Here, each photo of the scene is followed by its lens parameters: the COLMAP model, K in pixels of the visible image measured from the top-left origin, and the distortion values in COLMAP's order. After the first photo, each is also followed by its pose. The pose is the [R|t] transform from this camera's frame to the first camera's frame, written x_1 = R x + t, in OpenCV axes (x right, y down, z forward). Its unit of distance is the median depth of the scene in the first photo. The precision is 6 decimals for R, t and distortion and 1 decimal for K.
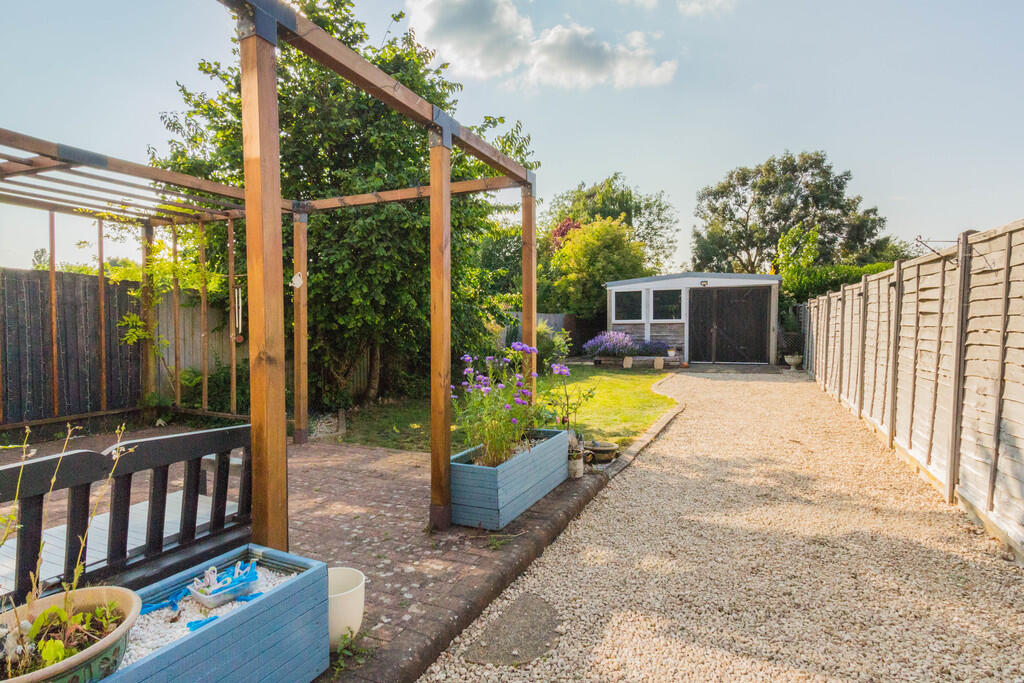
lens RADIAL K [[562.2, 0, 511.3], [0, 562.2, 342.6], [0, 0, 1]] dist [-0.000188, -0.000018]
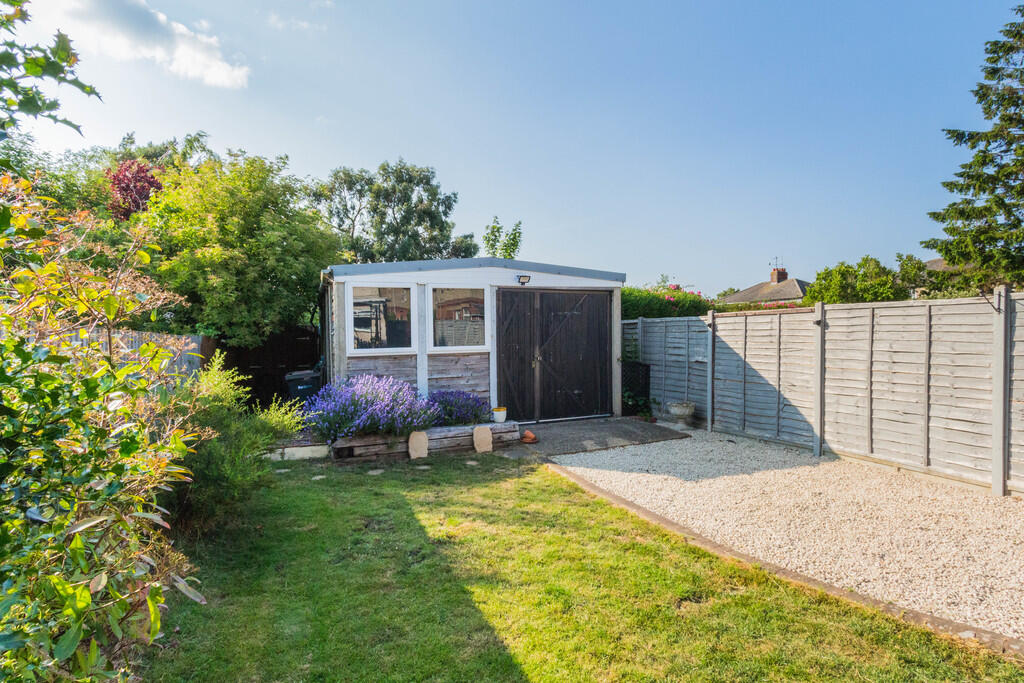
lens RADIAL K [[530.7, 0, 511.0], [0, 530.7, 341.1], [0, 0, 1]] dist [0.001080, 0.000102]
pose [[0.689916, -0.008509, 0.723839, -0.040901], [0.038177, 0.998967, -0.024645, -0.031608], [-0.722882, 0.044637, 0.689528, 0.624703]]
